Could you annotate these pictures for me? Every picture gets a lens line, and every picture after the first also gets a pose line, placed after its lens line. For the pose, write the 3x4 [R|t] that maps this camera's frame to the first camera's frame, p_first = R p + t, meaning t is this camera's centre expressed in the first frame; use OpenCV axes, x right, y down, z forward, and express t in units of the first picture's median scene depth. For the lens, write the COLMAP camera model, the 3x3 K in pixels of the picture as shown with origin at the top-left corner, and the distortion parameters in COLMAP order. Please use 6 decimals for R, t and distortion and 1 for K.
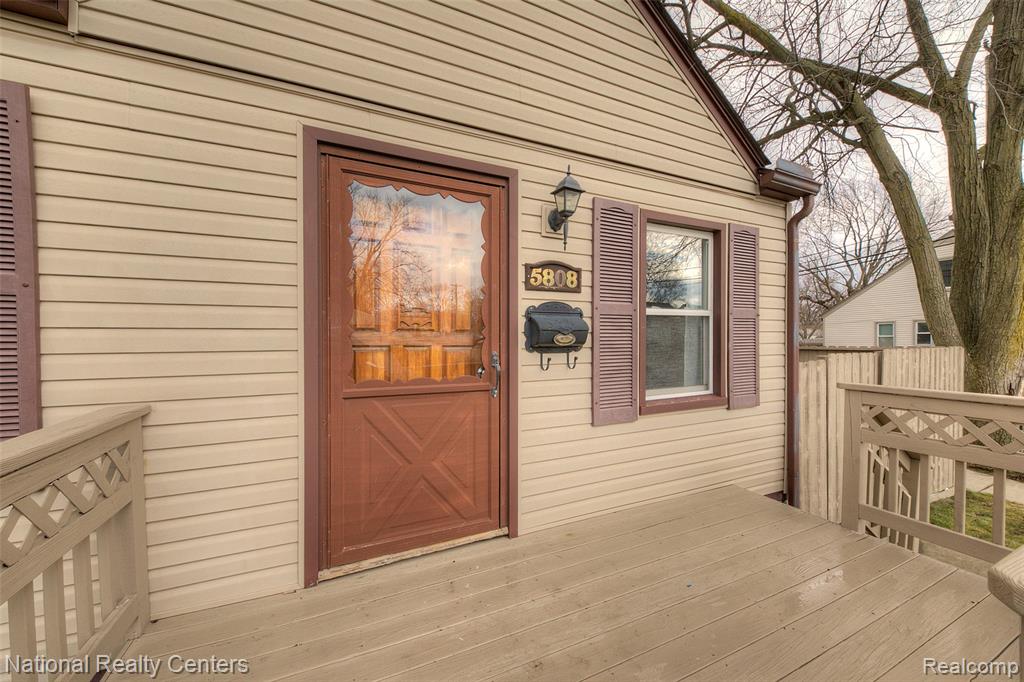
lens RADIAL K [[364.4, 0, 510.7], [0, 364.4, 343.3], [0, 0, 1]] dist [-0.000338, -0.000057]
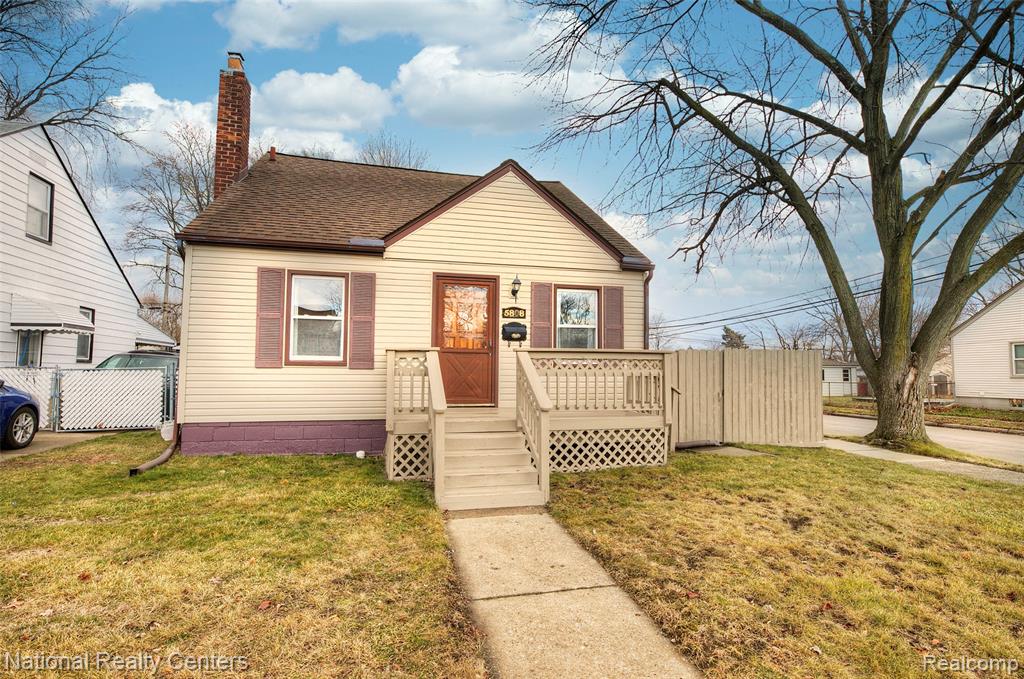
lens RADIAL K [[527.2, 0, 514.1], [0, 527.2, 342.0], [0, 0, 1]] dist [0.000319, 0.000042]
pose [[0.982334, 0.004587, -0.187078, 0.872414], [-0.016594, 0.997896, -0.062669, 0.284781], [0.186397, 0.064666, 0.980344, -2.877089]]
